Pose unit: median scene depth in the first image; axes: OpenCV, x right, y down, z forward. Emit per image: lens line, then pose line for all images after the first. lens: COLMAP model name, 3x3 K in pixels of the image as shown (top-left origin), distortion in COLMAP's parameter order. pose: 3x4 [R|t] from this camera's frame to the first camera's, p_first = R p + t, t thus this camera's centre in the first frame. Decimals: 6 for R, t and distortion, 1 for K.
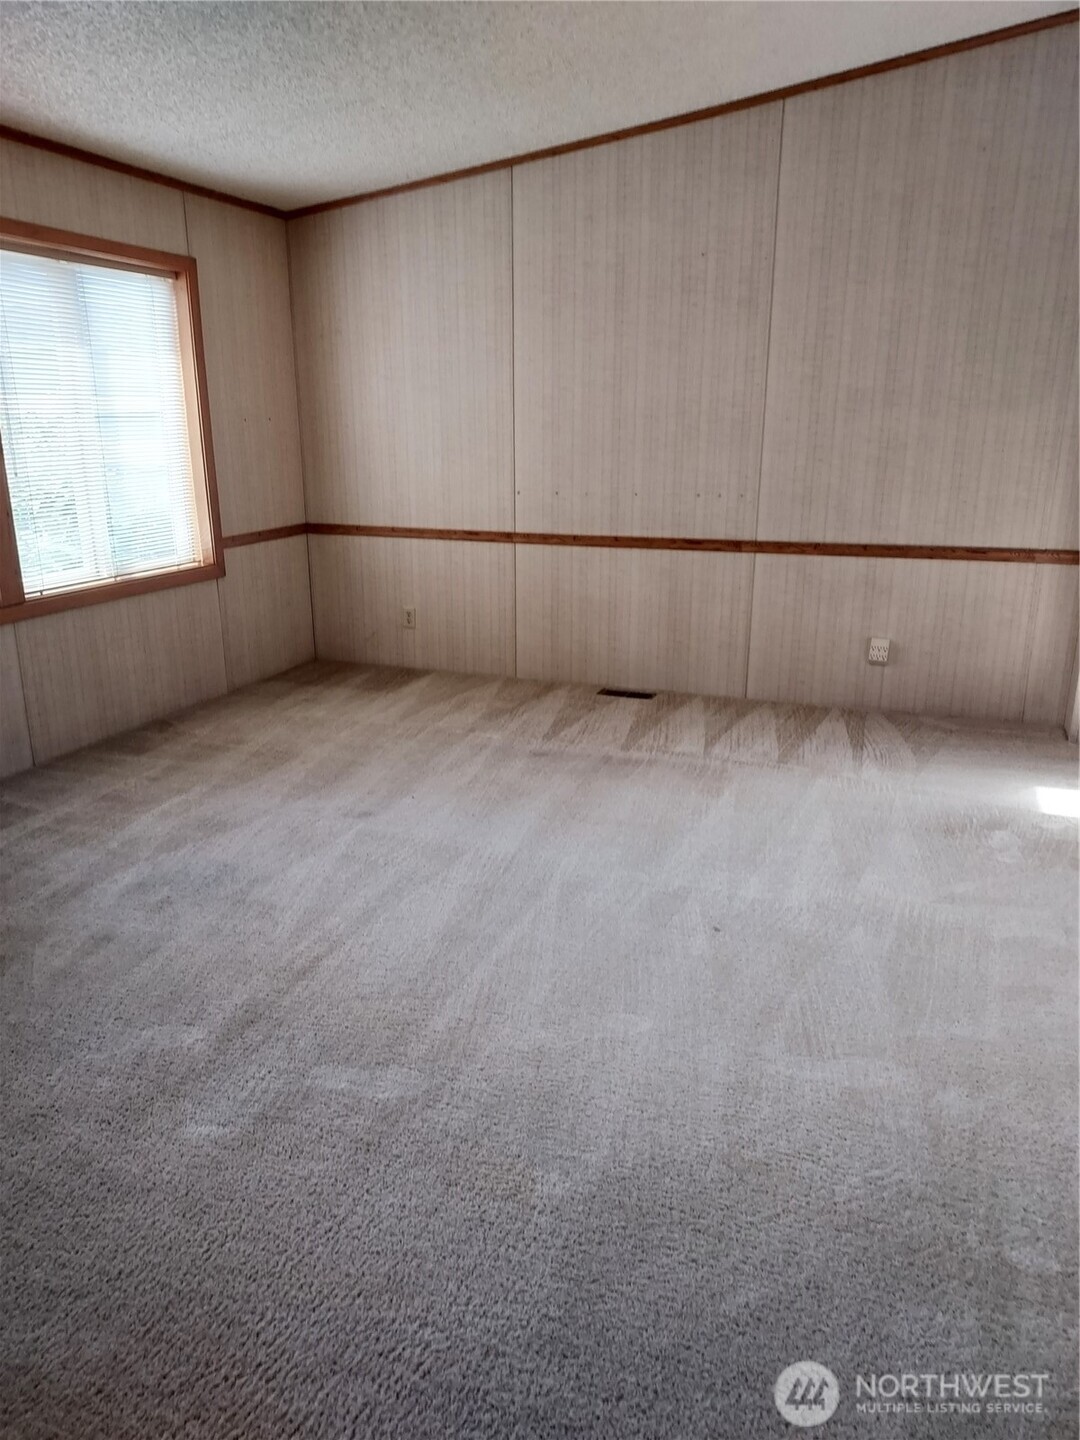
lens RADIAL K [[1033.3, 0, 538.4], [0, 1033.3, 724.5], [0, 0, 1]] dist [0.056573, -0.045346]
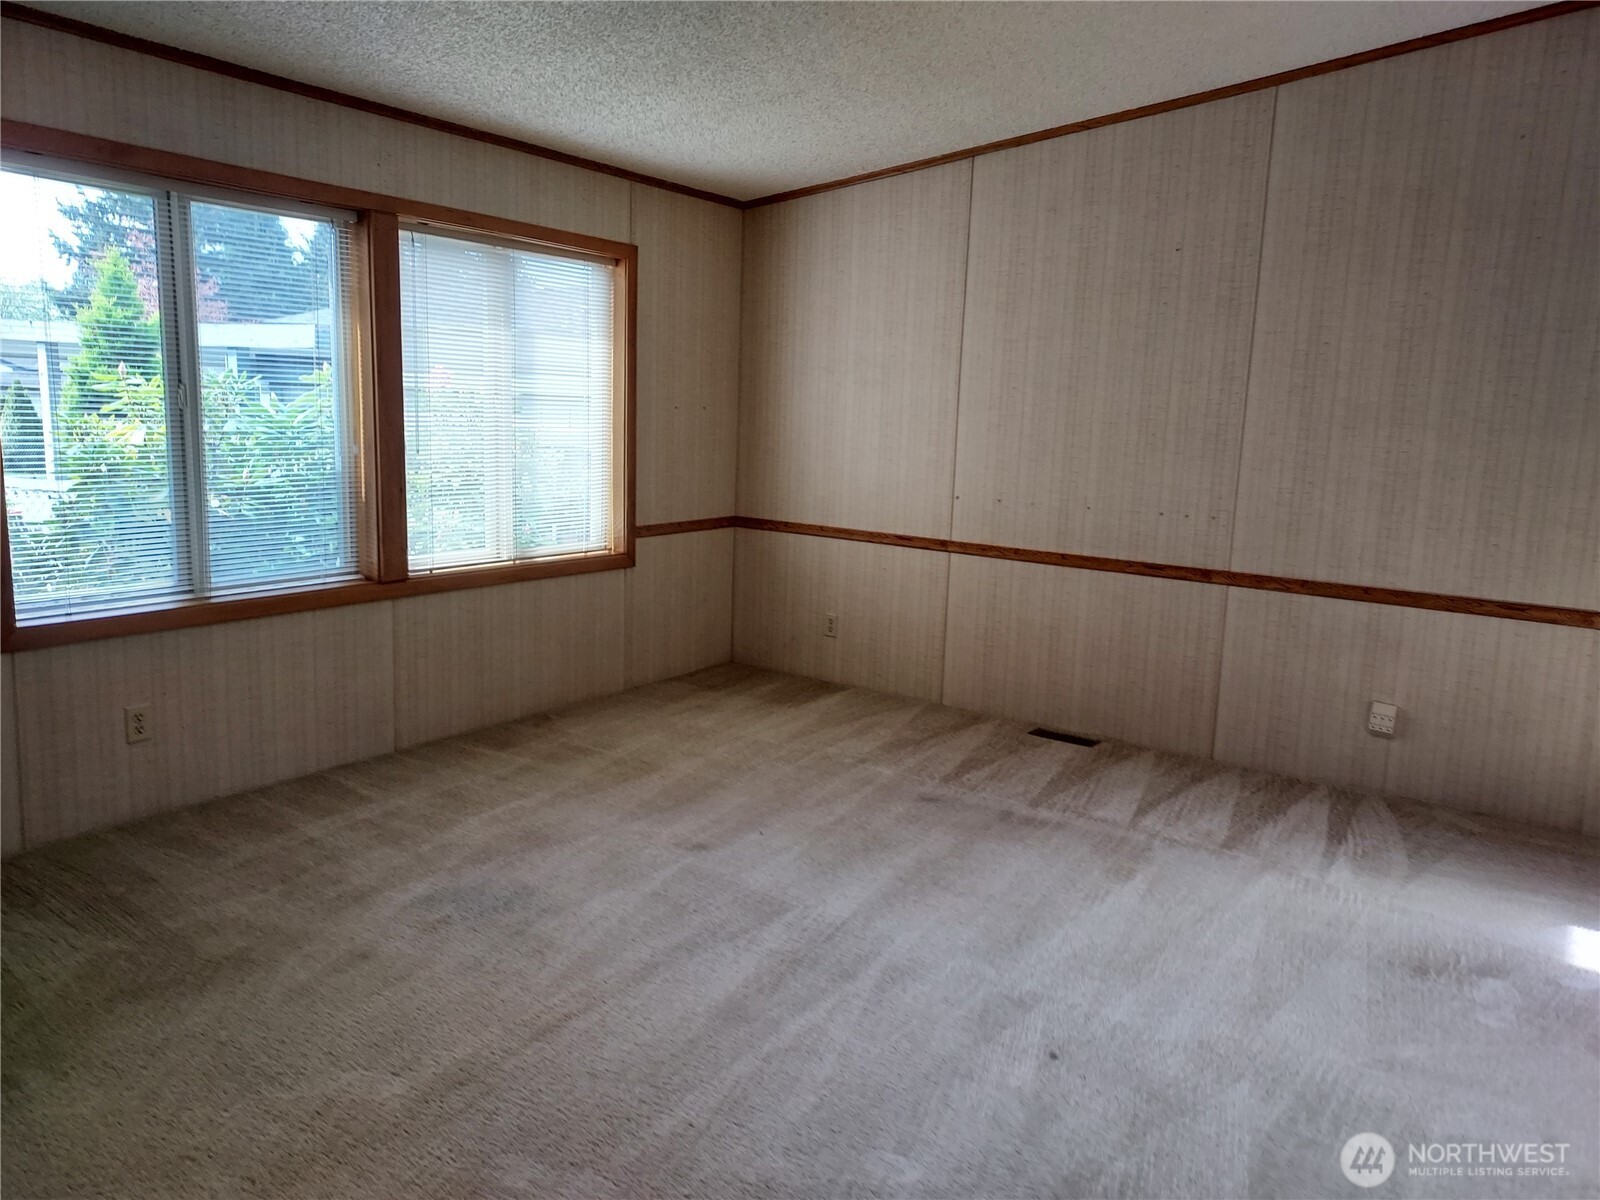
lens RADIAL K [[1148.2, 0, 838.0], [0, 1148.2, 578.9], [0, 0, 1]] dist [0.056573, -0.045346]
pose [[0.973887, 0.077740, -0.213310, 0.112865], [-0.106613, 0.986109, -0.127370, -0.021029], [0.200445, 0.146786, 0.968646, 0.037149]]
